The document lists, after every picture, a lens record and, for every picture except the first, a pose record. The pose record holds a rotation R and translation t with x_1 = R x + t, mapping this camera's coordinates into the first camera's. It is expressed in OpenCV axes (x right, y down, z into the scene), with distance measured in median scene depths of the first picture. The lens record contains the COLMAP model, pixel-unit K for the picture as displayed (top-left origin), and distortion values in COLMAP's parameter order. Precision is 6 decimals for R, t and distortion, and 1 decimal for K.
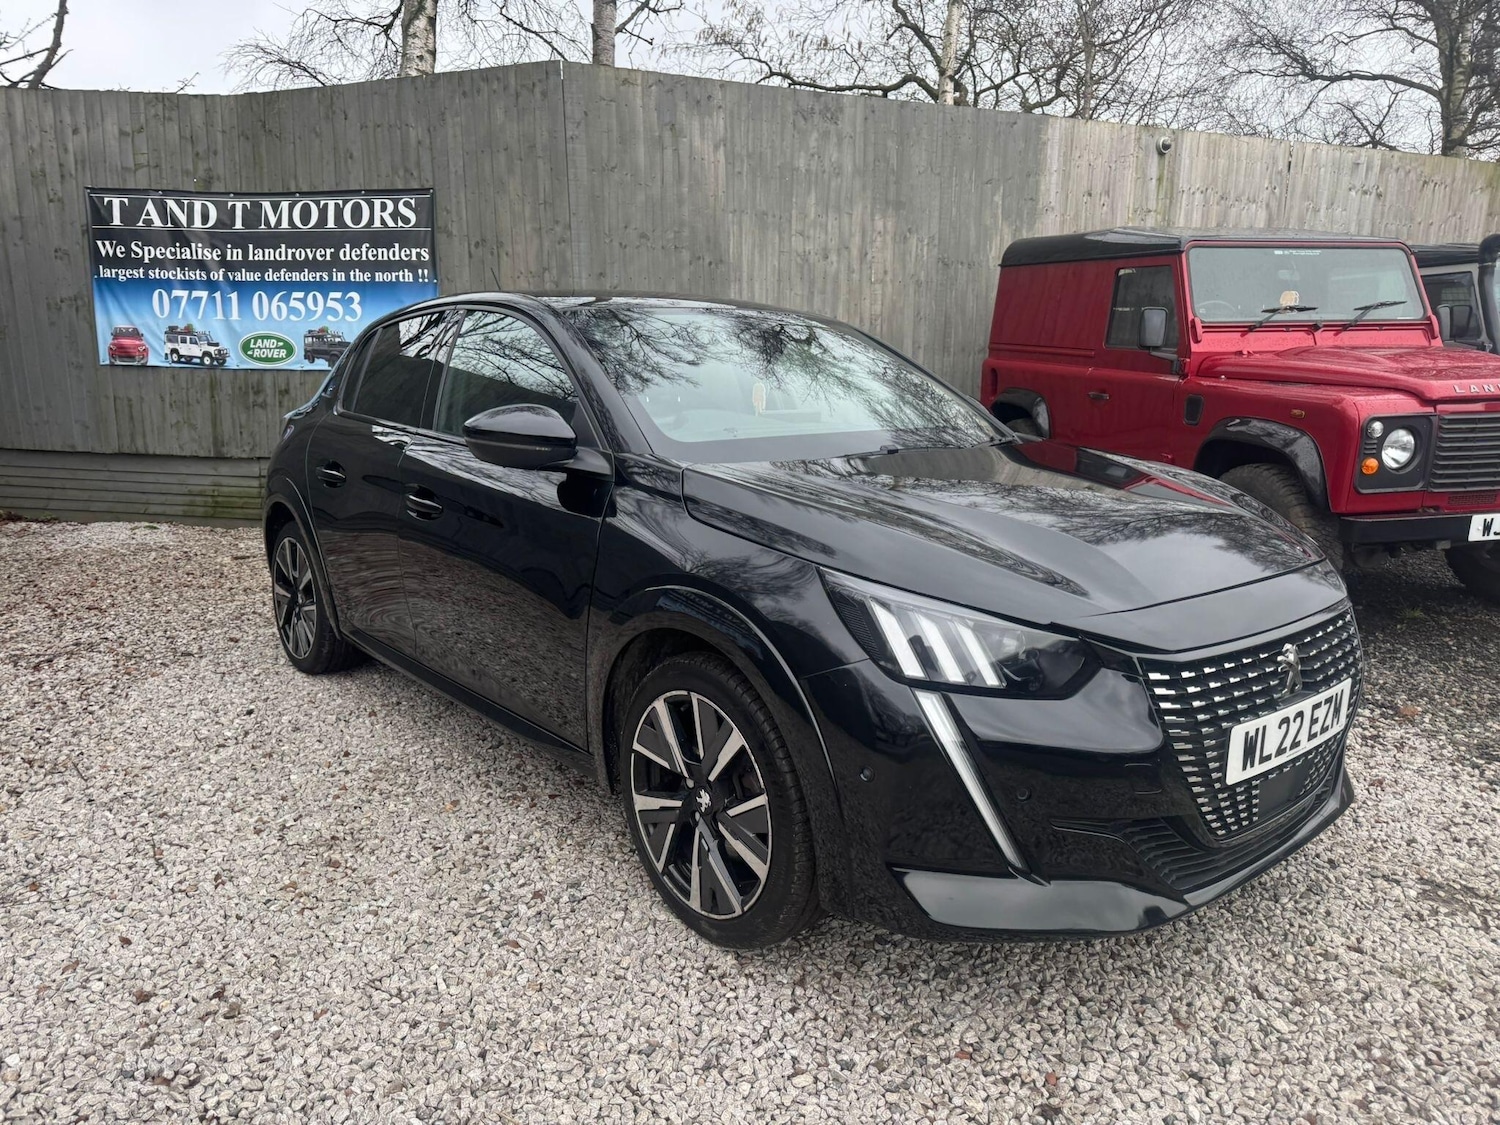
lens RADIAL K [[1050.6, 0, 755.1], [0, 1050.6, 573.7], [0, 0, 1]] dist [0.005932, -0.012754]
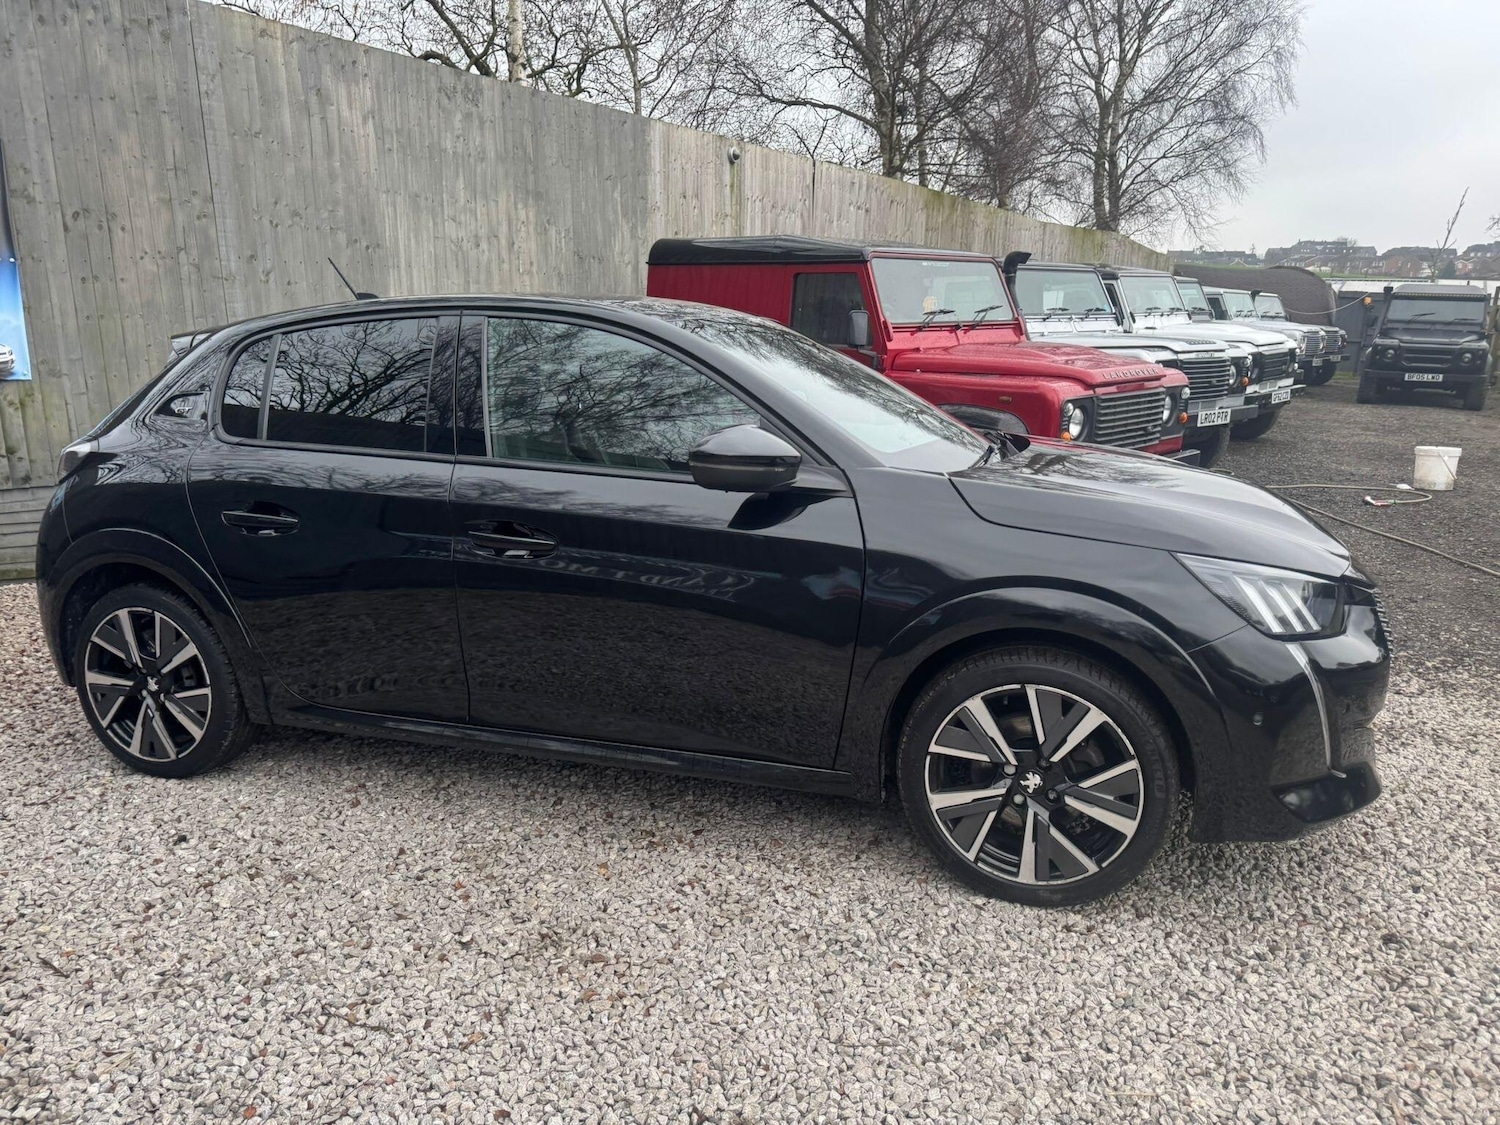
lens RADIAL K [[1050.6, 0, 755.1], [0, 1050.6, 573.7], [0, 0, 1]] dist [0.005932, -0.012754]
pose [[0.848342, -0.119243, 0.515846, -0.268237], [0.111539, 0.992693, 0.046038, -0.025930], [-0.517567, 0.018481, 0.855443, 0.068741]]
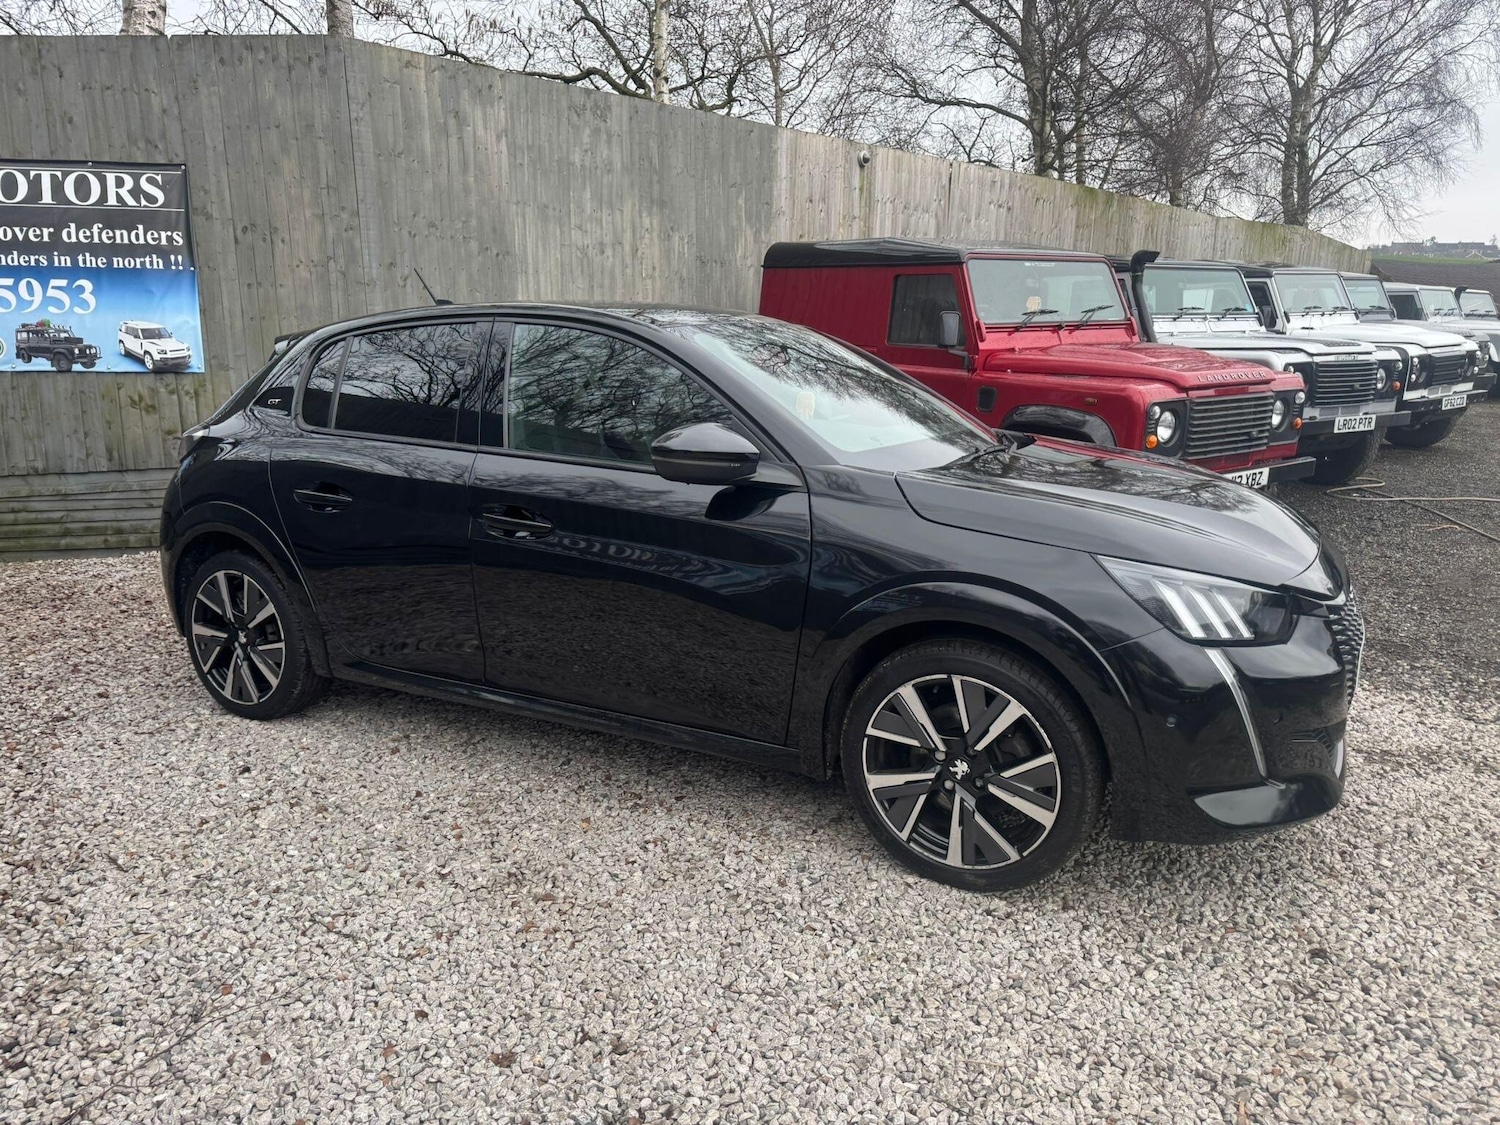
lens RADIAL K [[1049.8, 0, 751.2], [0, 1049.8, 554.2], [0, 0, 1]] dist [0.012321, -0.023855]
pose [[0.926463, -0.077226, 0.368377, -0.213827], [0.076828, 0.996920, 0.015770, -0.016577], [-0.368460, 0.013692, 0.929543, 0.006702]]
